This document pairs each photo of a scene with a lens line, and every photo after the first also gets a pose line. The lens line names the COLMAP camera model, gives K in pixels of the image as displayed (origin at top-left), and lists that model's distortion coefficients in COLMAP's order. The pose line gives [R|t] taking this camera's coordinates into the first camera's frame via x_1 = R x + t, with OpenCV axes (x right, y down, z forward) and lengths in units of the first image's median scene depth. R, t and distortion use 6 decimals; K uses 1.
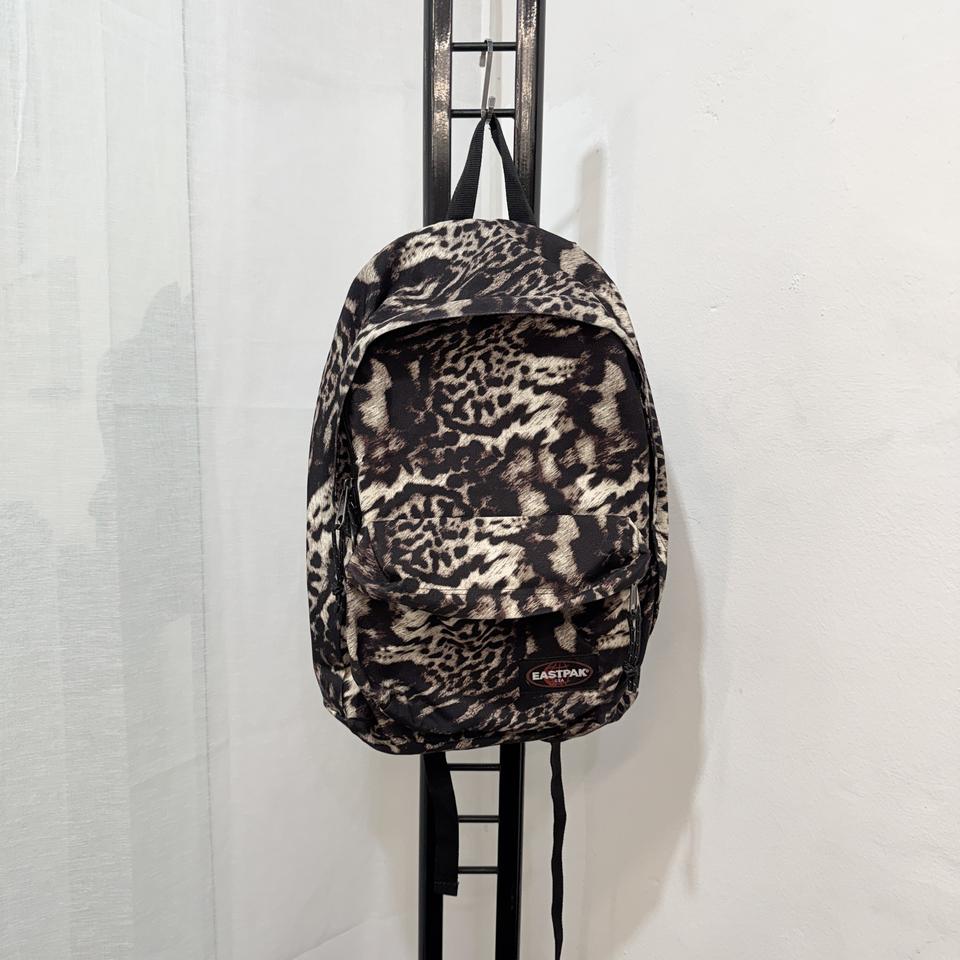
lens RADIAL K [[905.3, 0, 482.0], [0, 905.3, 484.7], [0, 0, 1]] dist [-0.022758, 0.000000]
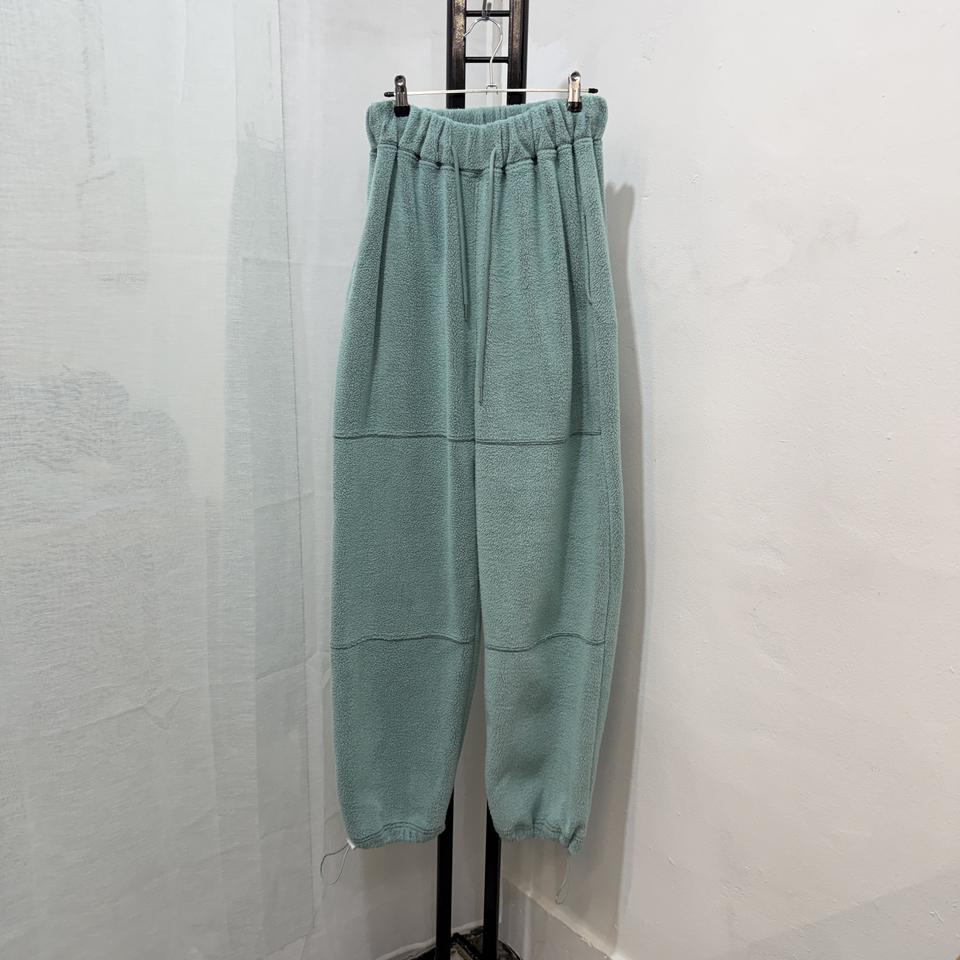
lens RADIAL K [[905.3, 0, 490.1], [0, 905.3, 480.9], [0, 0, 1]] dist [-0.022758, 0.000000]
pose [[0.999898, 0.011735, -0.008176, 0.026503], [-0.010905, 0.995410, 0.095080, 0.133284], [0.009254, -0.094981, 0.995436, -0.528444]]
